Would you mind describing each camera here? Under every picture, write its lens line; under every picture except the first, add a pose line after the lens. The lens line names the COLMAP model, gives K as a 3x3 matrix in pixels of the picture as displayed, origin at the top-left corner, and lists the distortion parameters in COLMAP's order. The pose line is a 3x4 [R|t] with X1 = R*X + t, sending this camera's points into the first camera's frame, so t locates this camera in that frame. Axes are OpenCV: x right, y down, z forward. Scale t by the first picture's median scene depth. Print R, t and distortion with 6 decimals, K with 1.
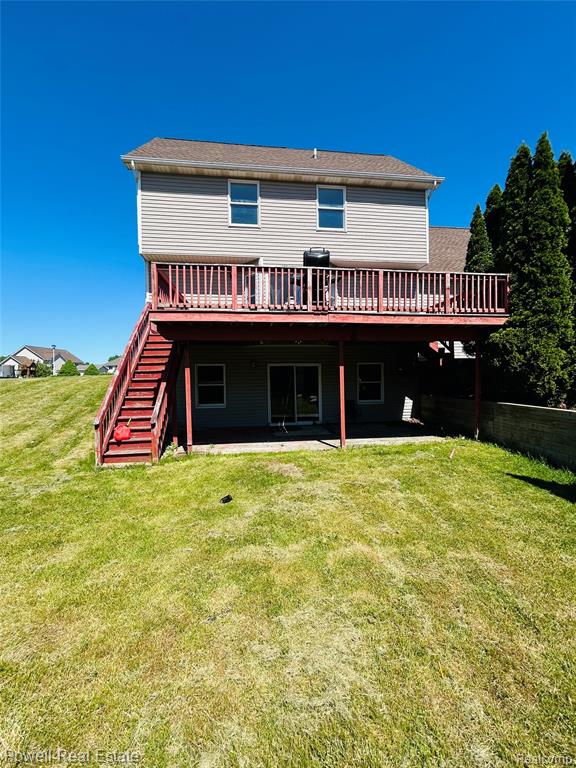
lens RADIAL K [[313.5, 0, 289.2], [0, 313.5, 383.8], [0, 0, 1]] dist [-0.002200, 0.001838]
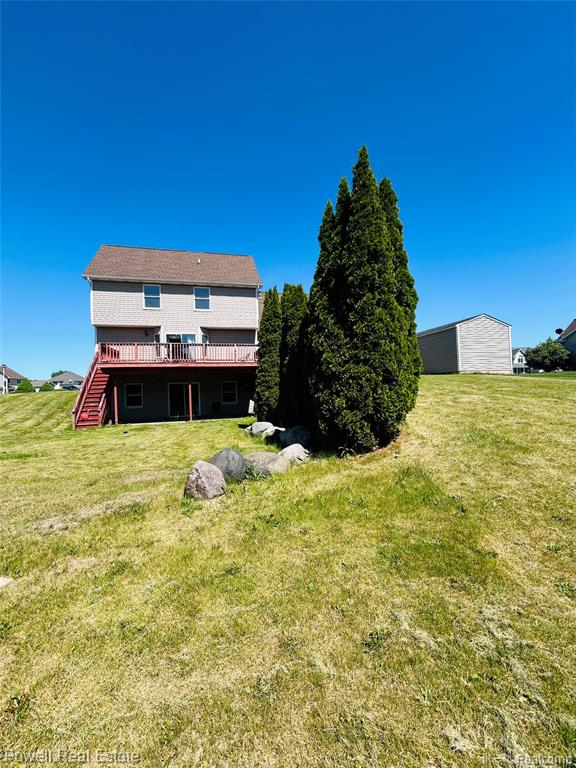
lens RADIAL K [[313.5, 0, 286.4], [0, 313.5, 383.6], [0, 0, 1]] dist [-0.002200, 0.001838]
pose [[0.991635, -0.014340, 0.128275, 0.481146], [0.019370, 0.999088, -0.038050, 0.027700], [-0.127612, 0.040217, 0.991008, -1.103432]]
